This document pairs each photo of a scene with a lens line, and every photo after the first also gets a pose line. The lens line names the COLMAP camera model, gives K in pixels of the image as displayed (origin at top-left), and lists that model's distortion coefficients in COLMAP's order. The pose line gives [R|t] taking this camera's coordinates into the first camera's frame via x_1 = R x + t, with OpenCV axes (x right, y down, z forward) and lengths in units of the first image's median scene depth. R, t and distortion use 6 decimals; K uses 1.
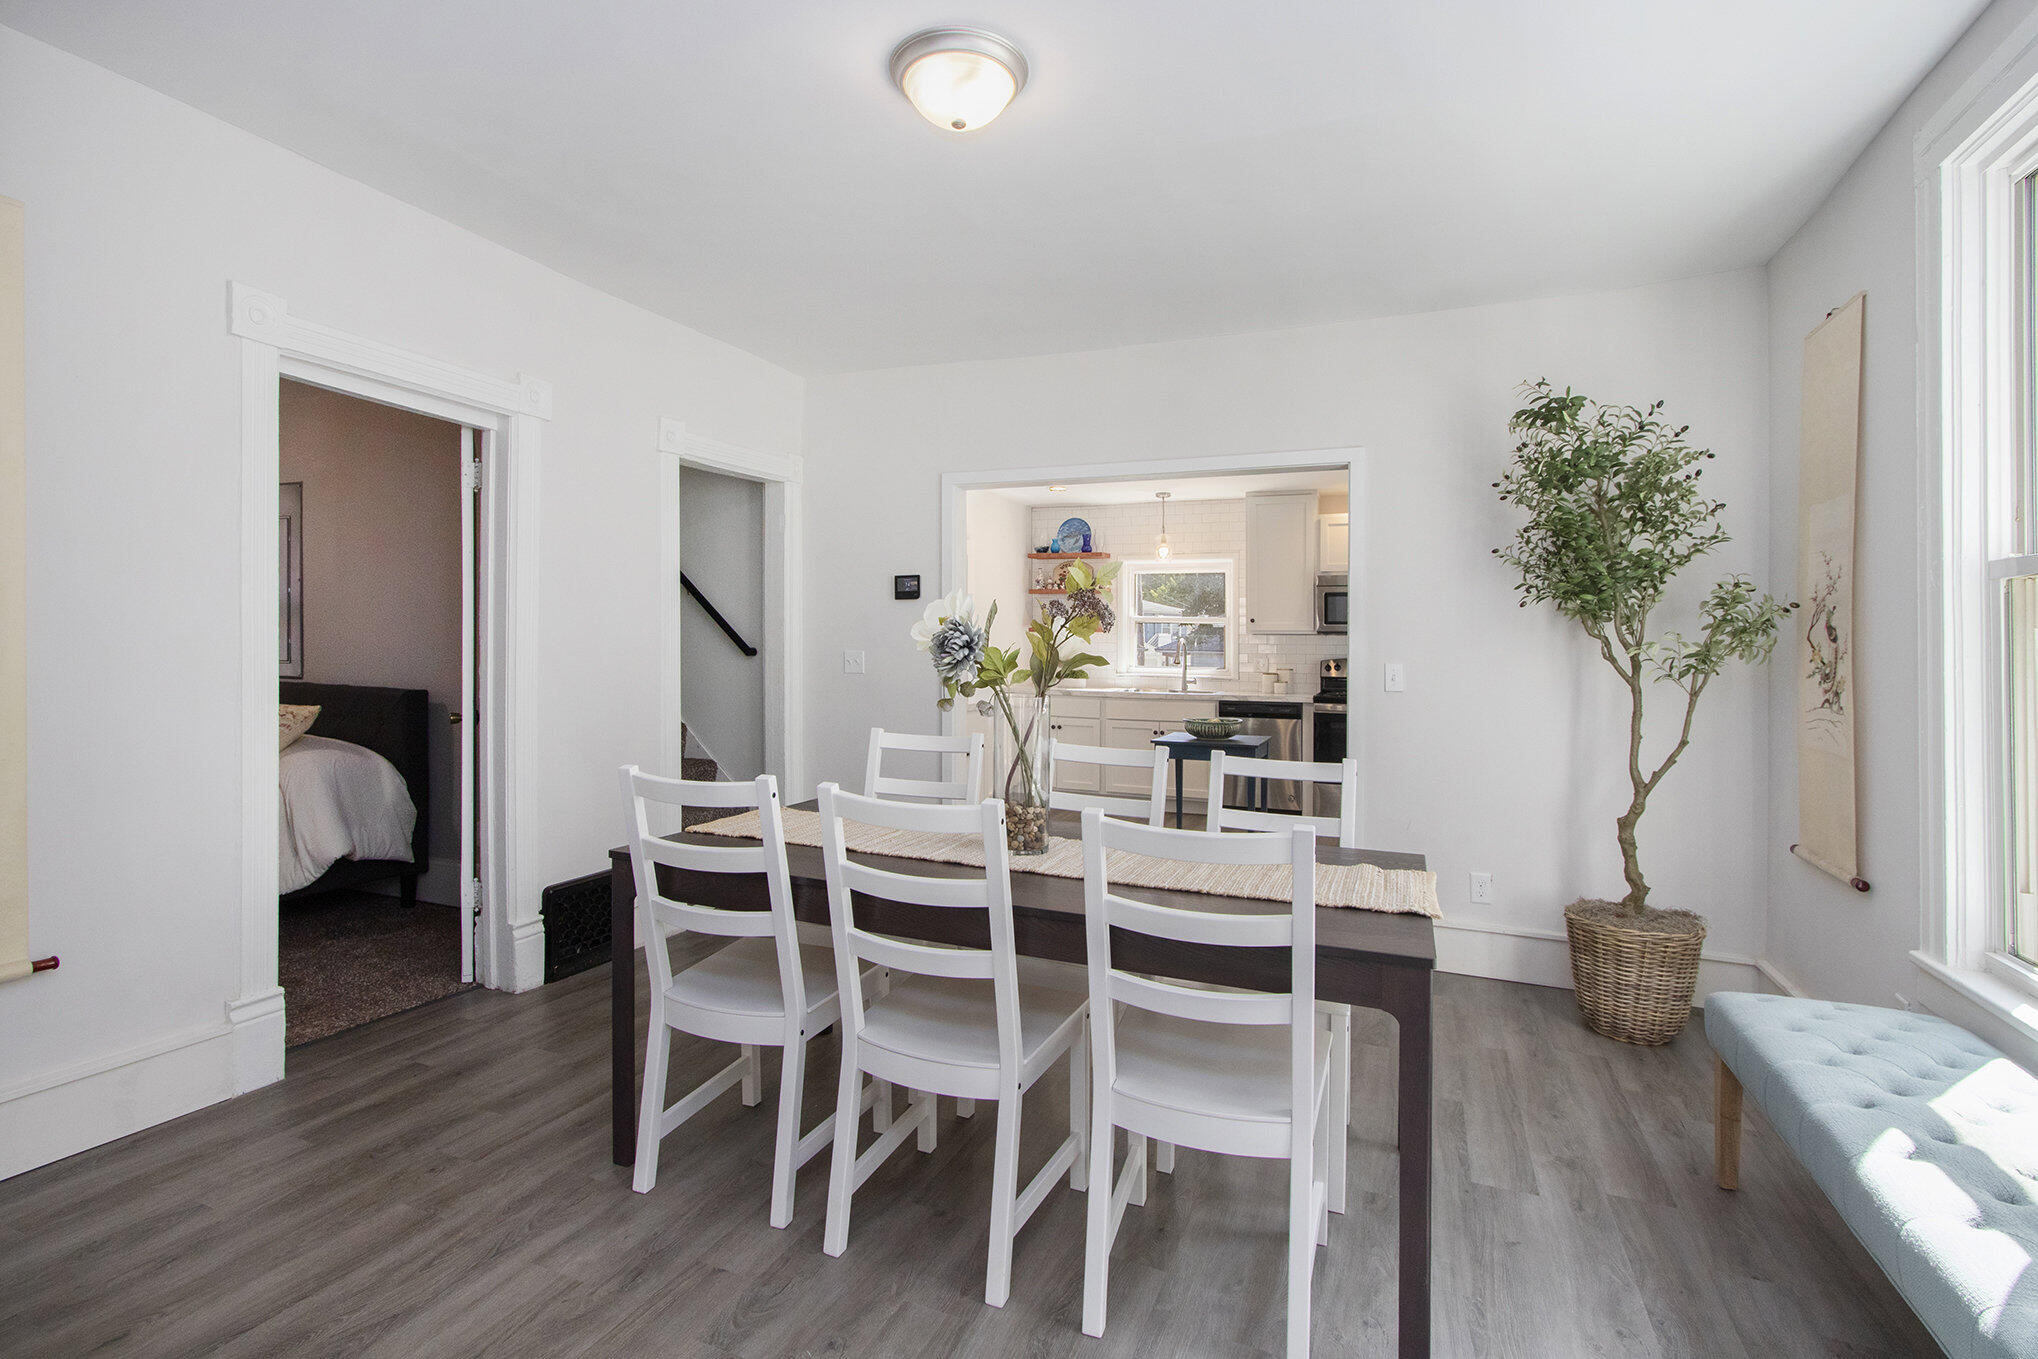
lens RADIAL K [[971.9, 0, 990.5], [0, 971.9, 649.2], [0, 0, 1]] dist [0.005994, -0.000747]
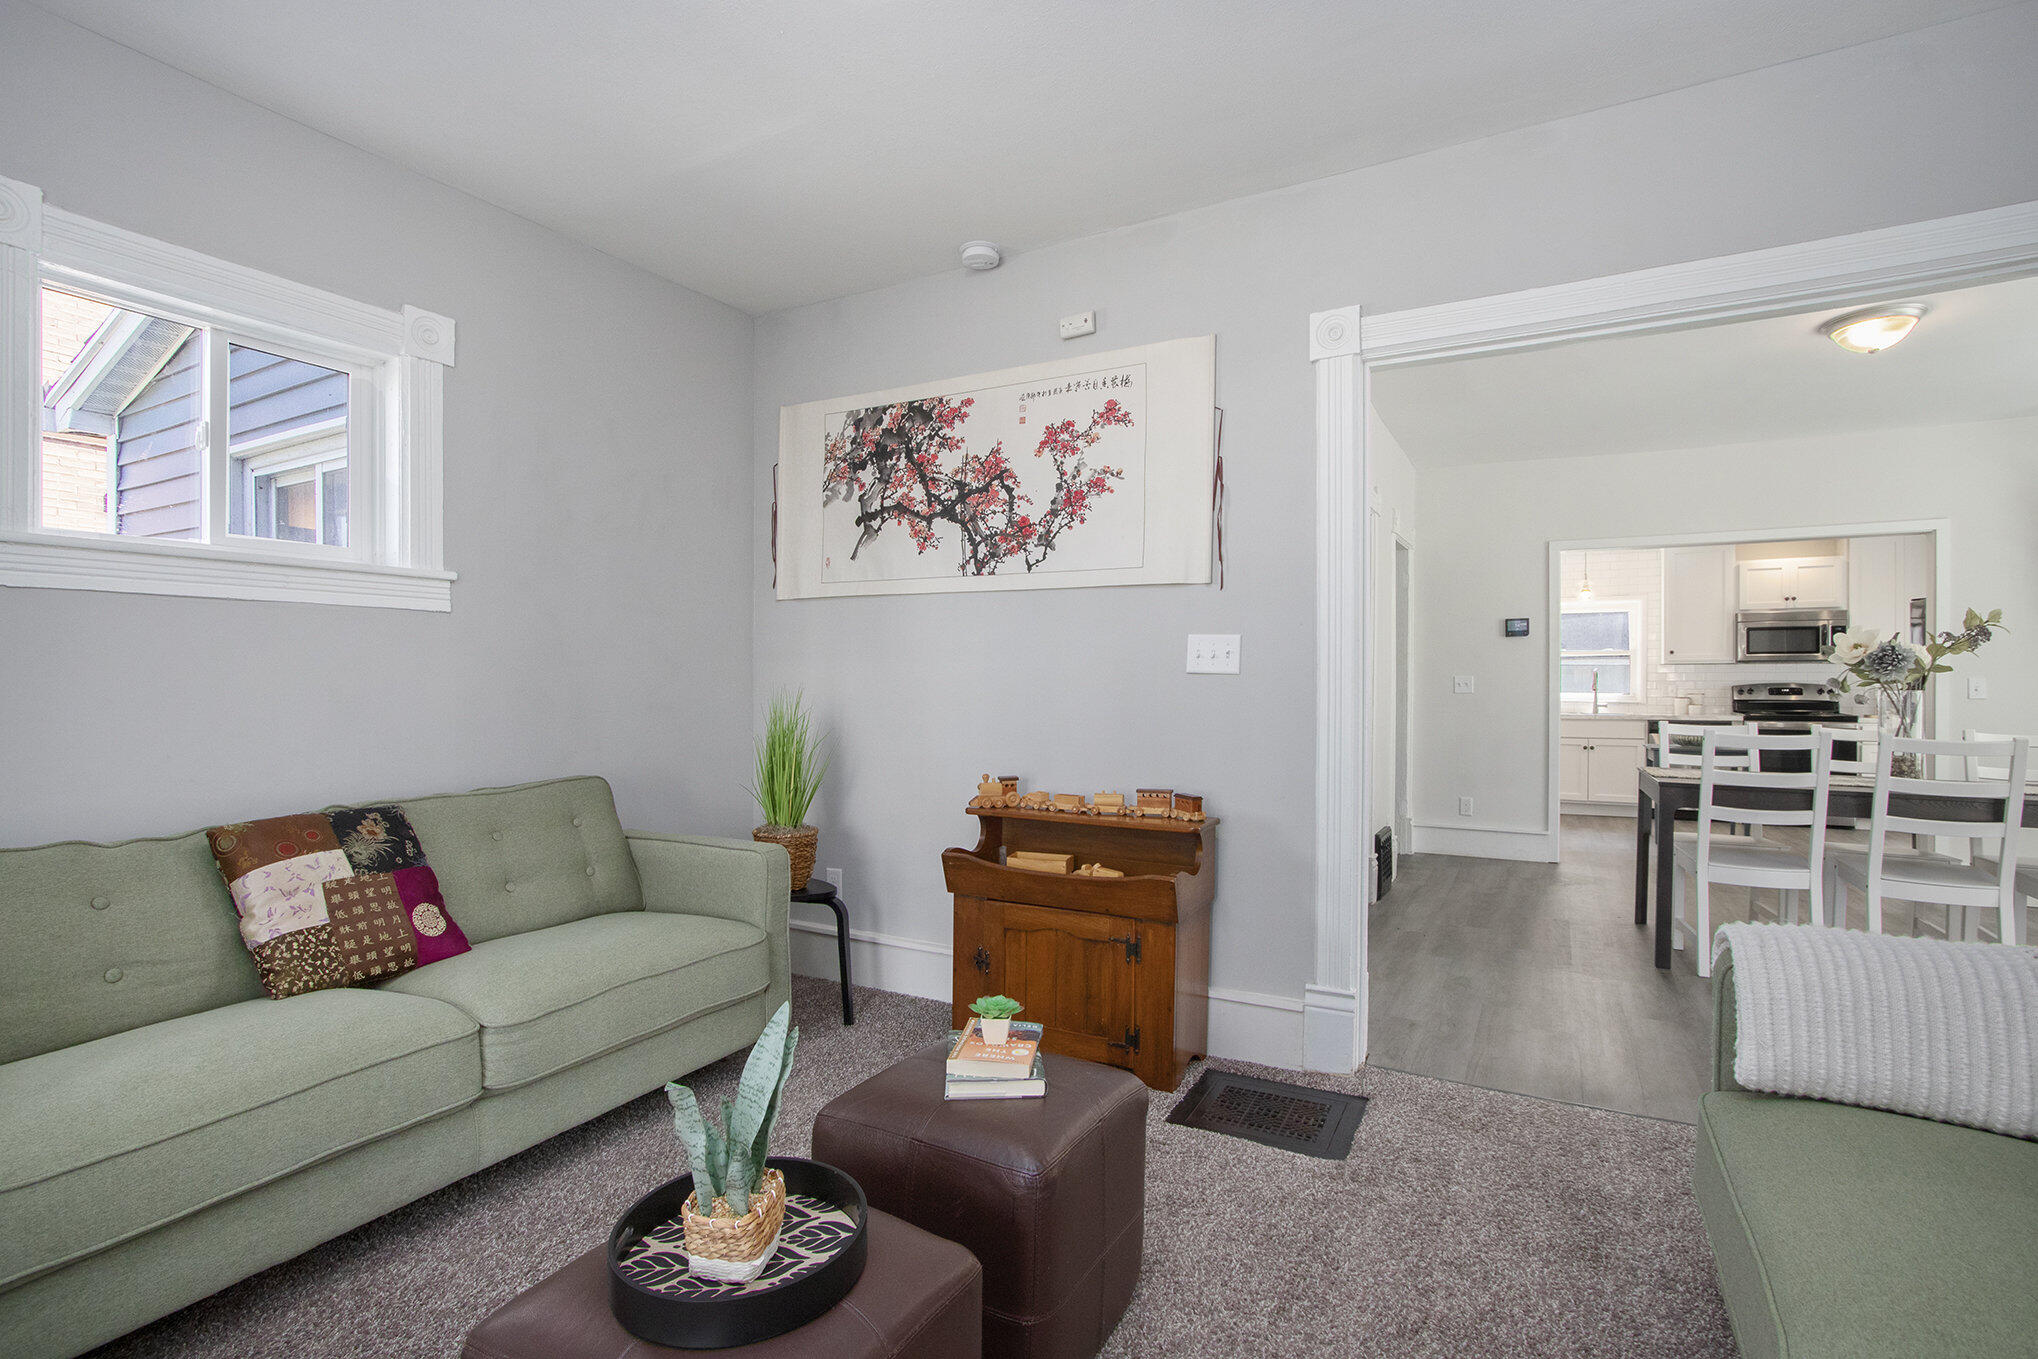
lens RADIAL K [[971.9, 0, 1031.7], [0, 971.9, 683.5], [0, 0, 1]] dist [0.005994, -0.000747]
pose [[0.996285, -0.008847, -0.085662, -0.390553], [0.008161, 0.999932, -0.008358, 0.011176], [0.085730, 0.007628, 0.996289, -0.233828]]
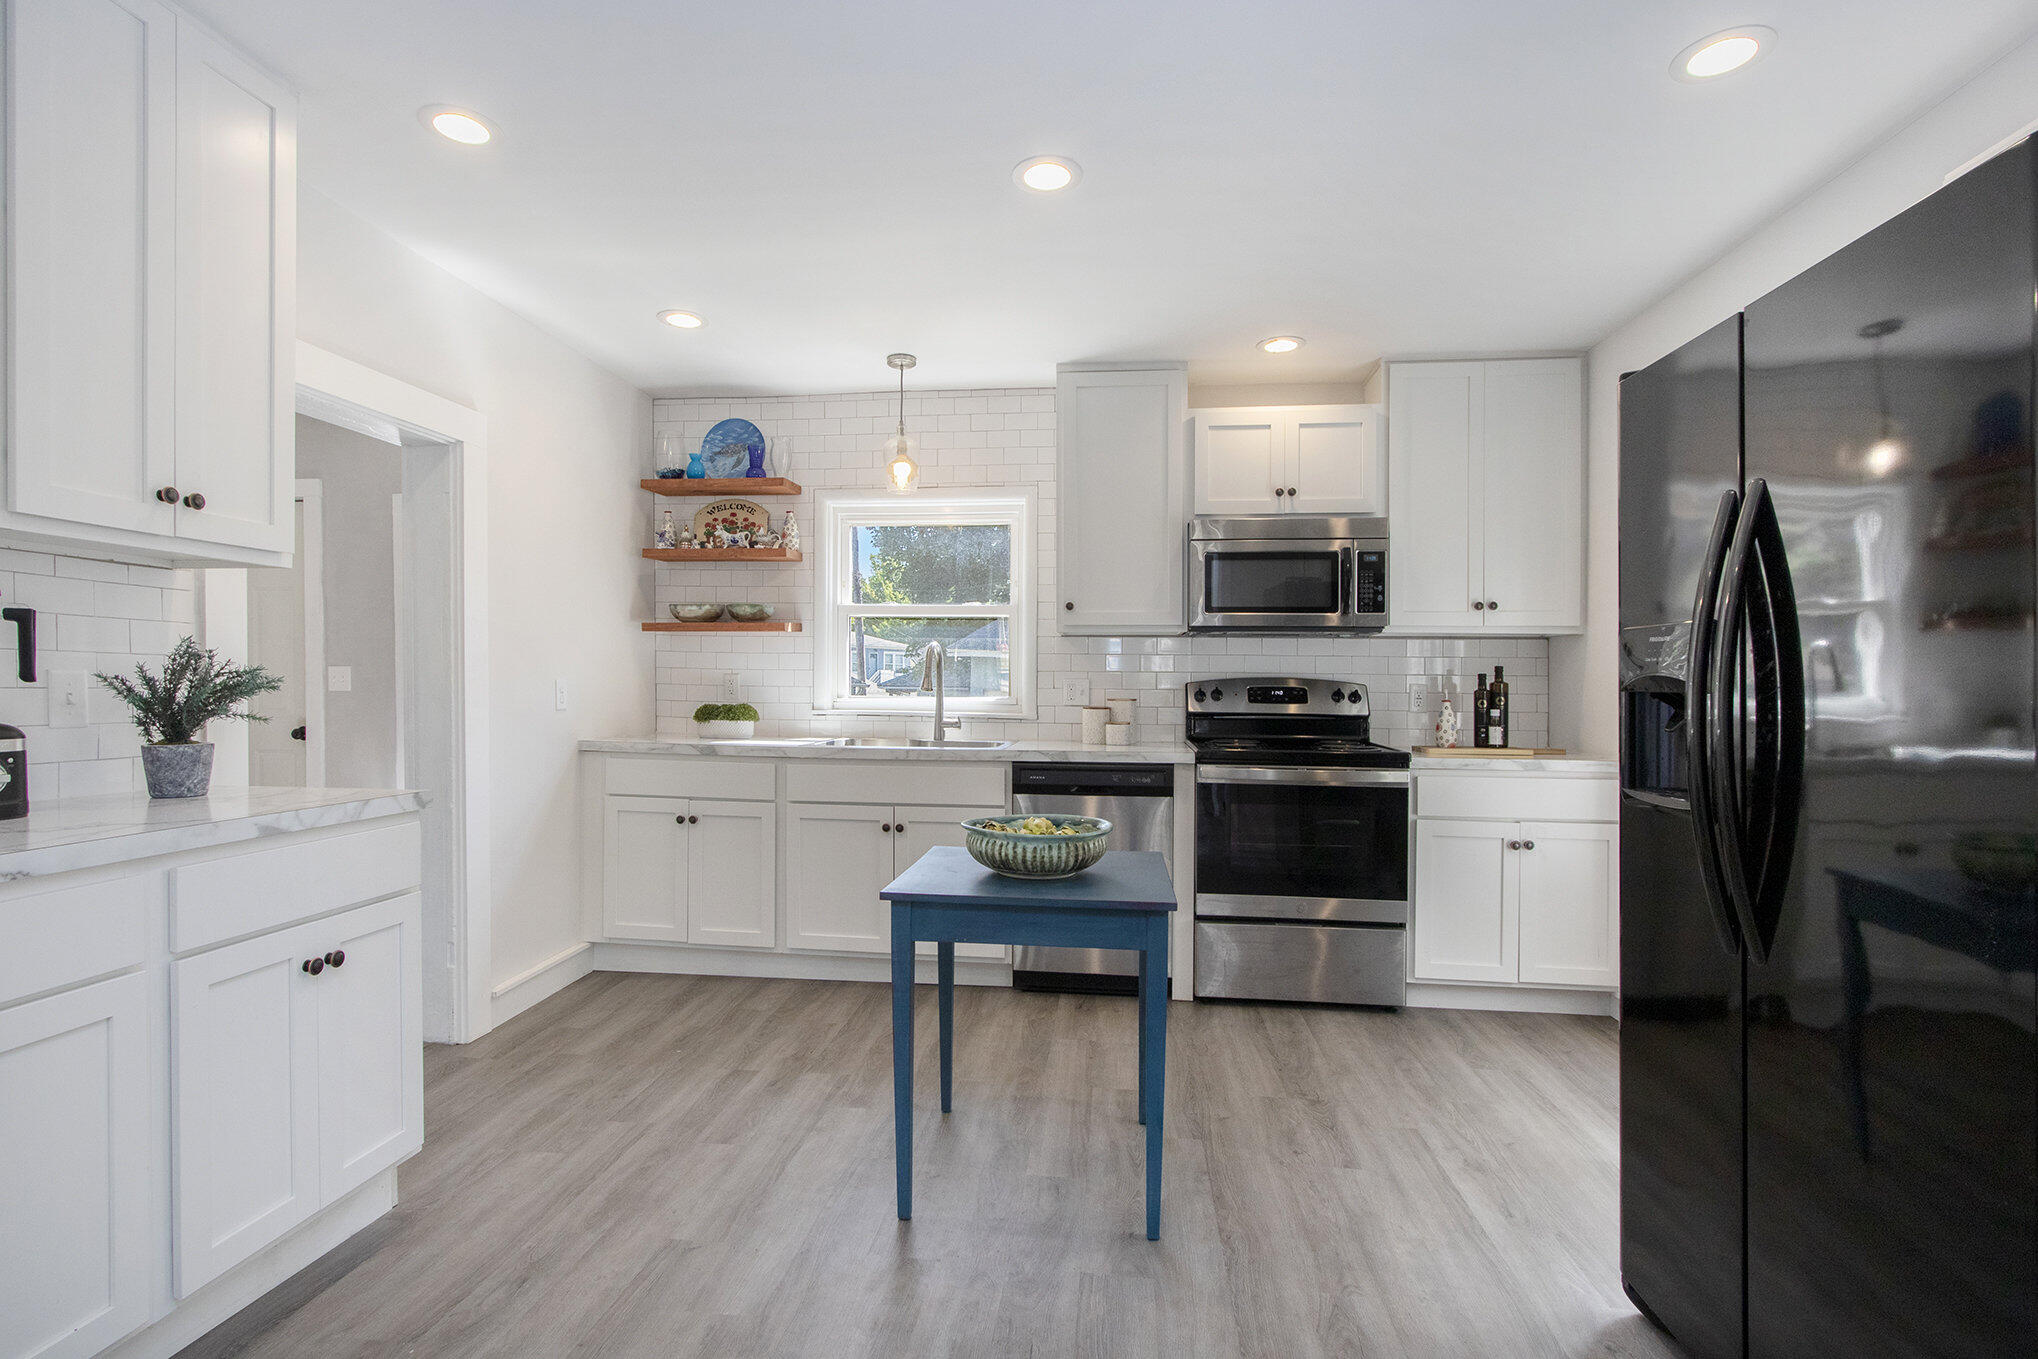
lens RADIAL K [[1144.1, 0, 1007.4], [0, 1144.1, 676.8], [0, 0, 1]] dist [-0.007779, -0.000156]
pose [[0.962069, 0.001836, 0.272798, 0.067013], [0.000649, 0.999959, -0.009019, 0.013479], [-0.272804, 0.008854, 0.962029, 0.402980]]
